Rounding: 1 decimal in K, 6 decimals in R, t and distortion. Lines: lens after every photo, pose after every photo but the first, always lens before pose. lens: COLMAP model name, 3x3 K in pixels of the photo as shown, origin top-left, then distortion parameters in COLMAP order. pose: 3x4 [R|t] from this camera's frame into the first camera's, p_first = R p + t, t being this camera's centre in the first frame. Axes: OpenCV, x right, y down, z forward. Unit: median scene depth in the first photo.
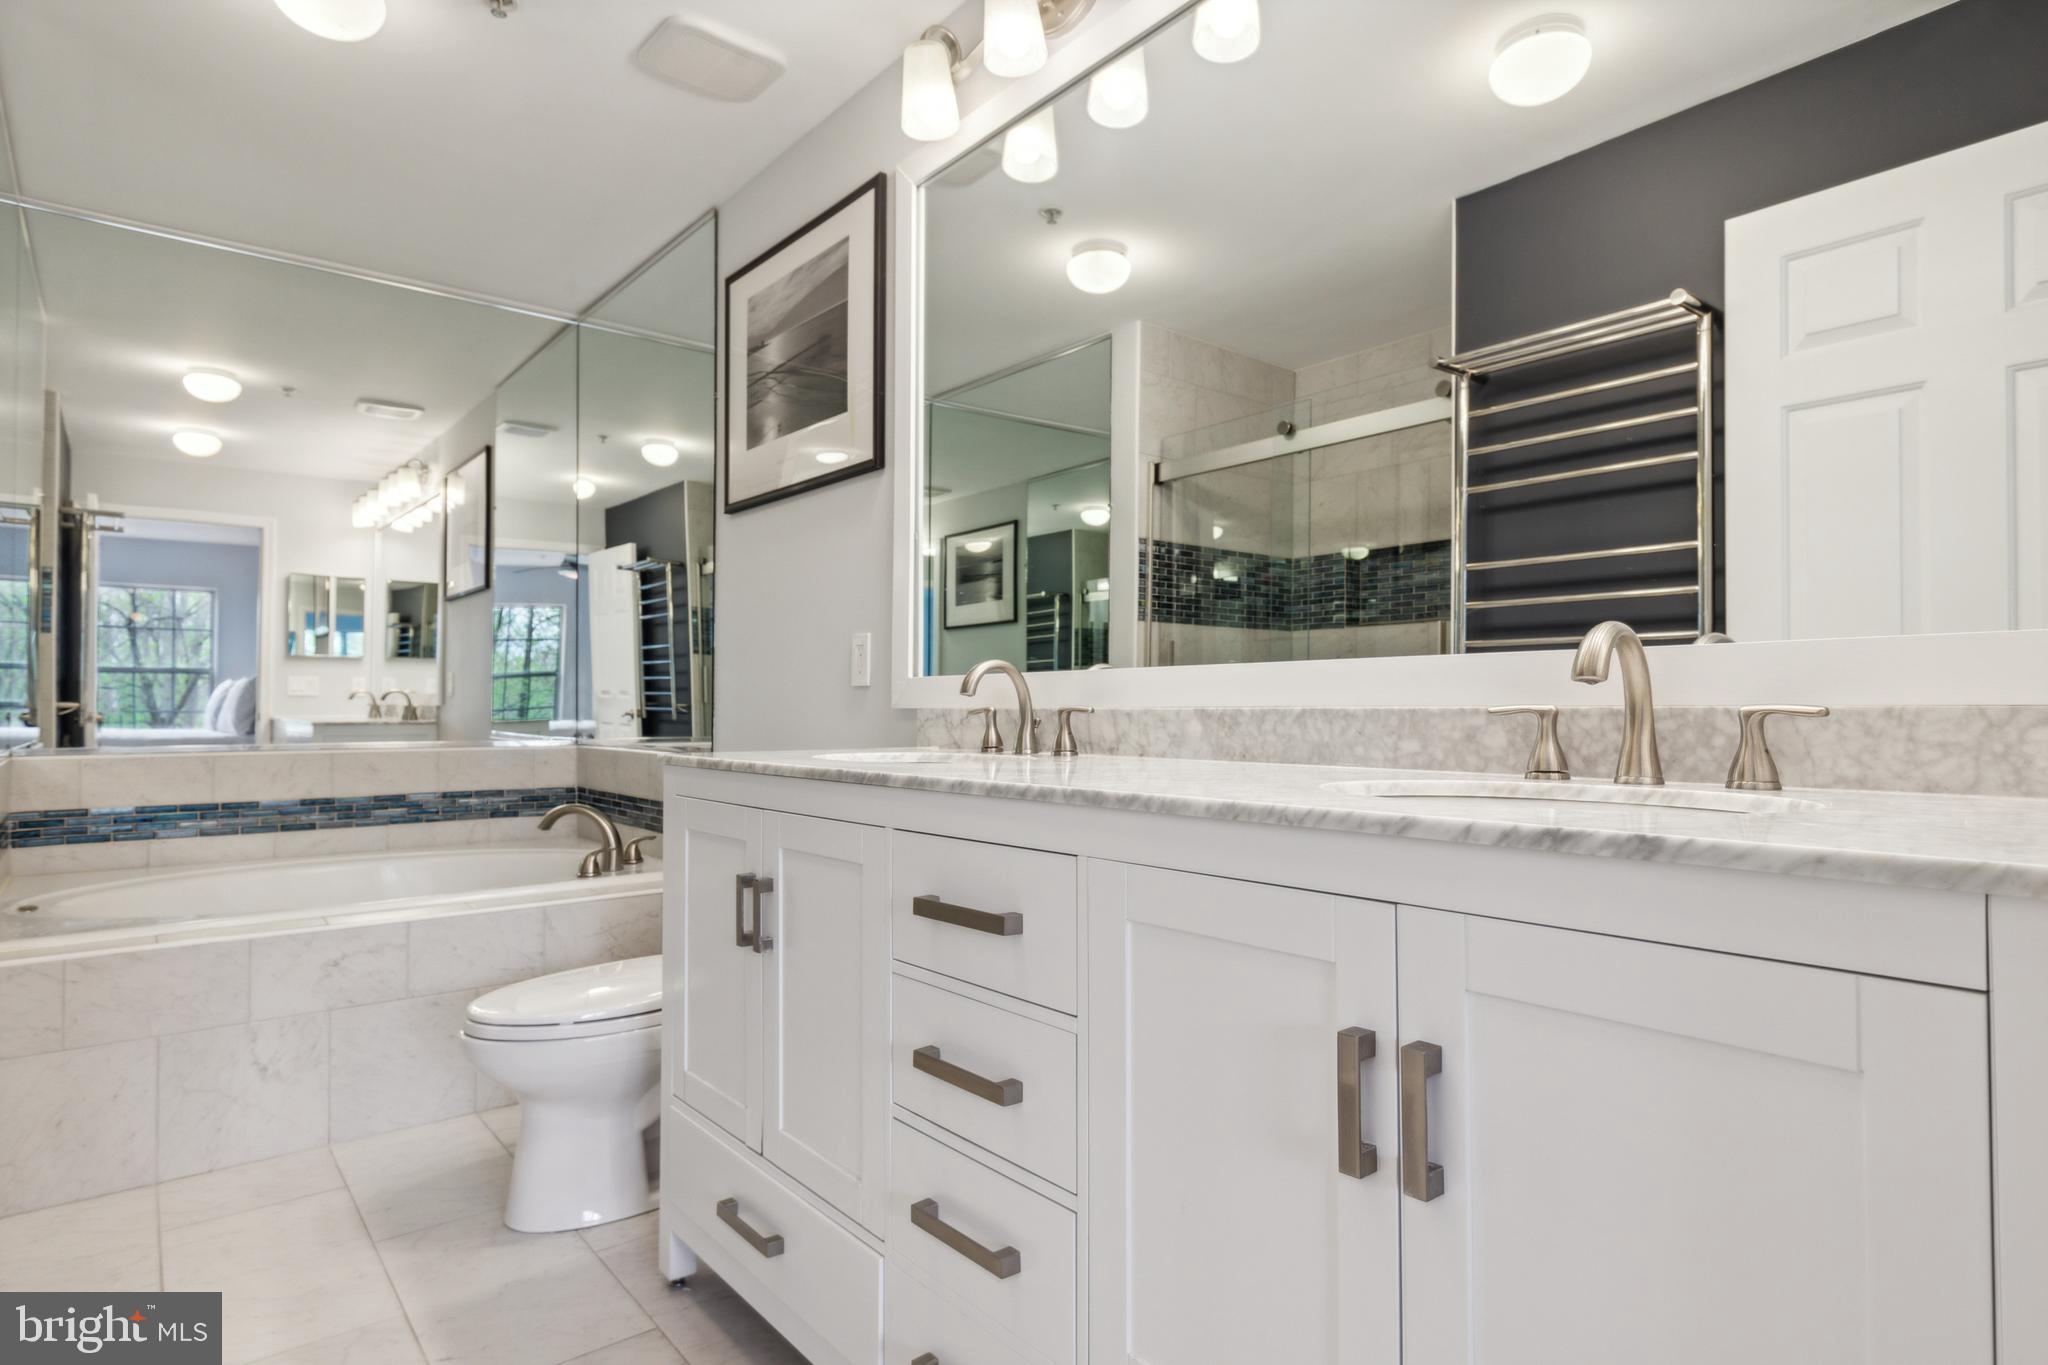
lens RADIAL K [[1146.5, 0, 1029.0], [0, 1146.5, 679.3], [0, 0, 1]] dist [0.006735, 0.009830]
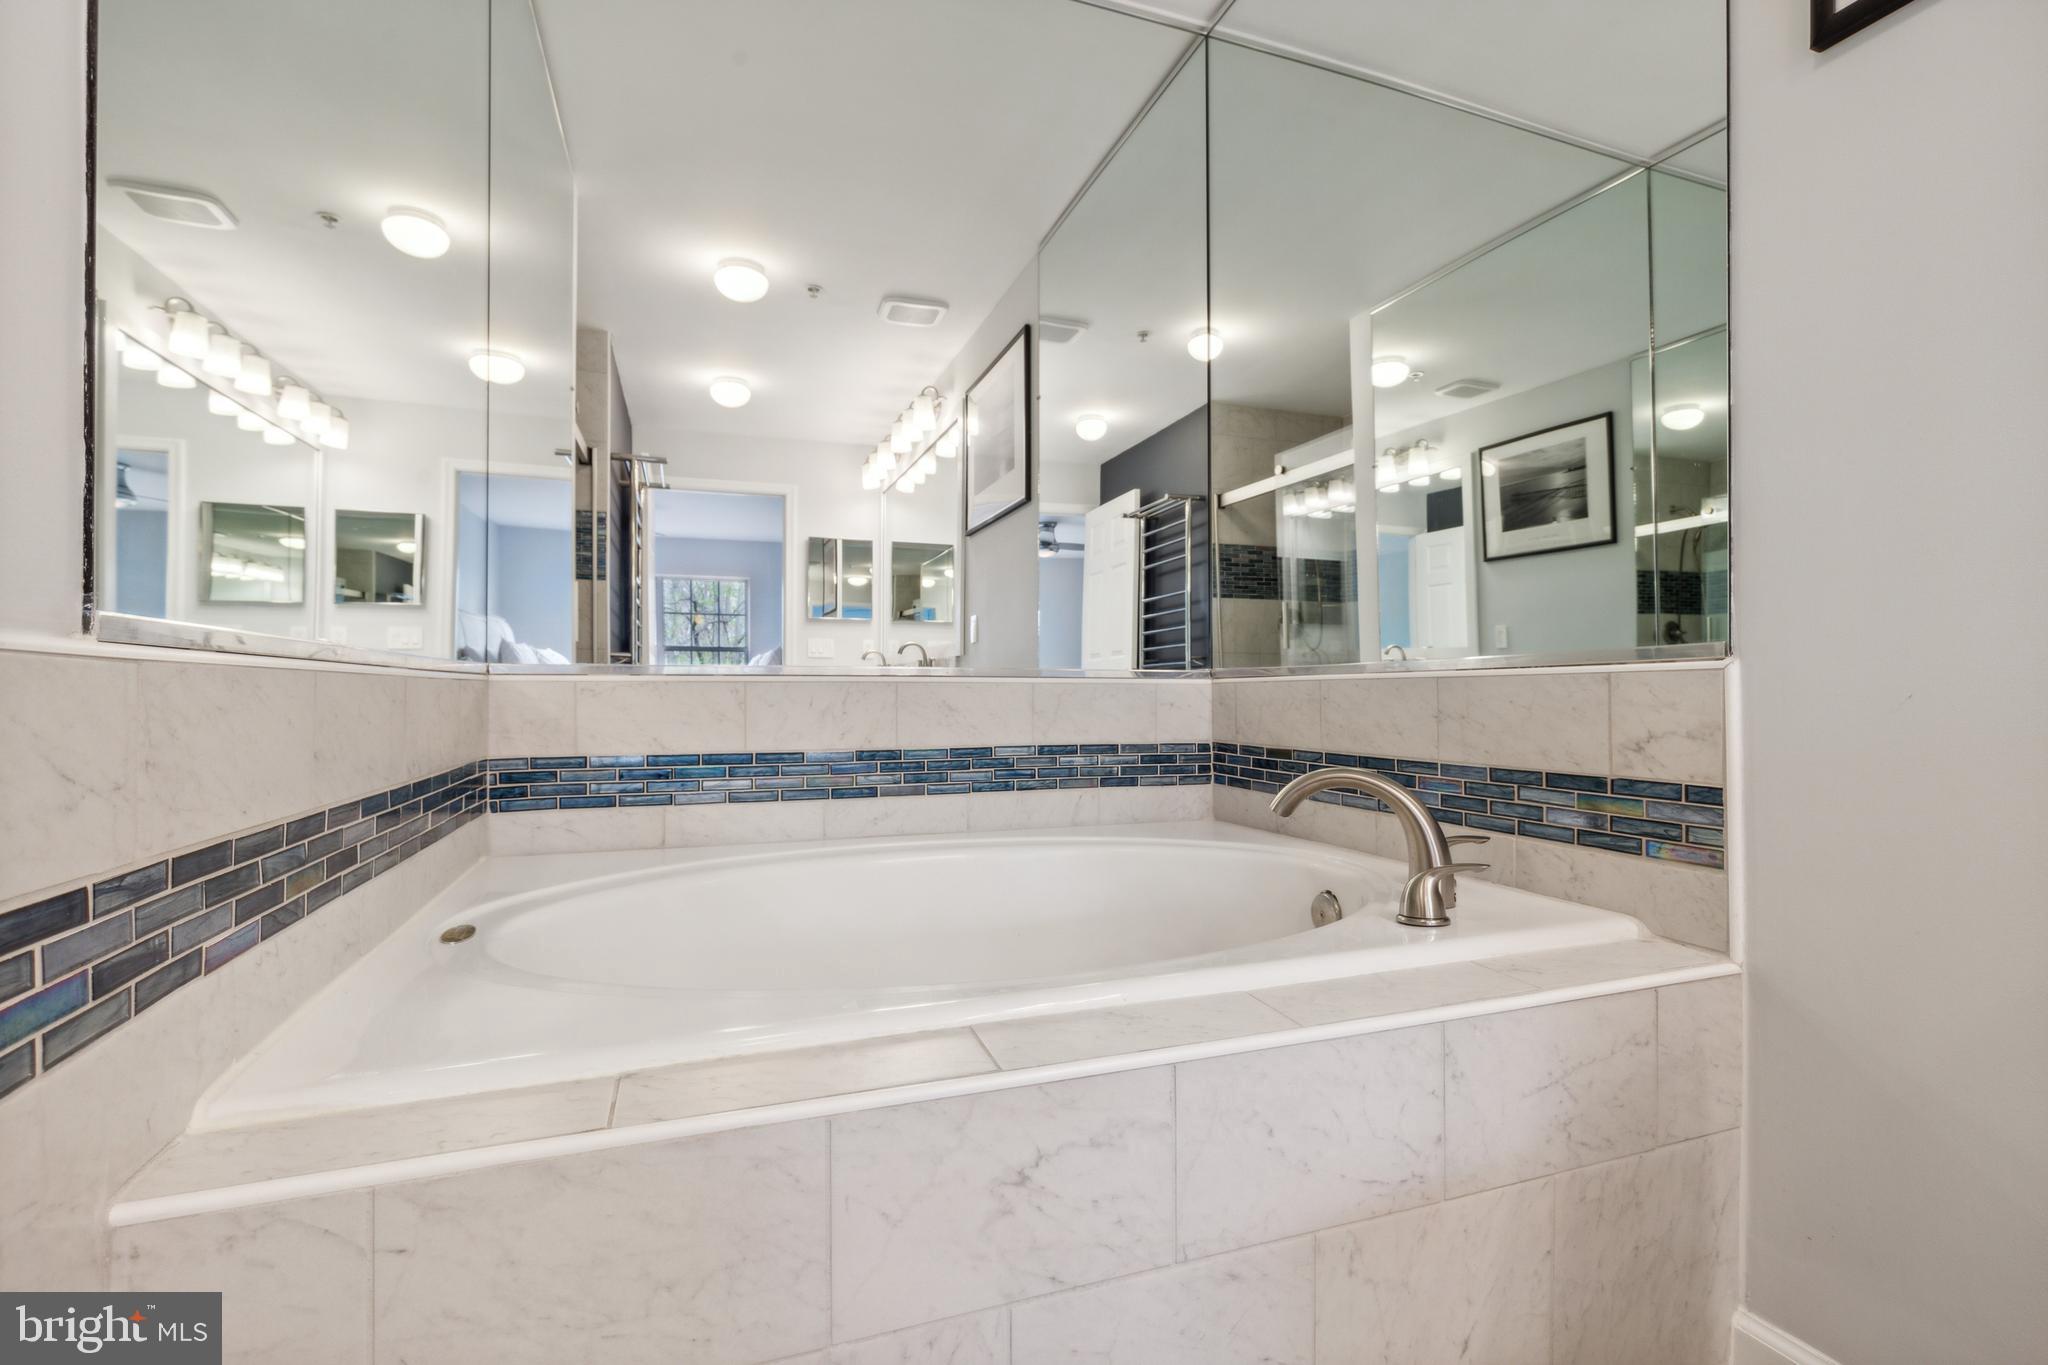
lens RADIAL K [[935.4, 0, 1028.6], [0, 935.4, 682.8], [0, 0, 1]] dist [0.011588, -0.000591]
pose [[0.947670, -0.005287, -0.319206, -0.357184], [0.007998, 0.999942, 0.007184, 0.060461], [0.319150, -0.009361, 0.947658, 0.508583]]
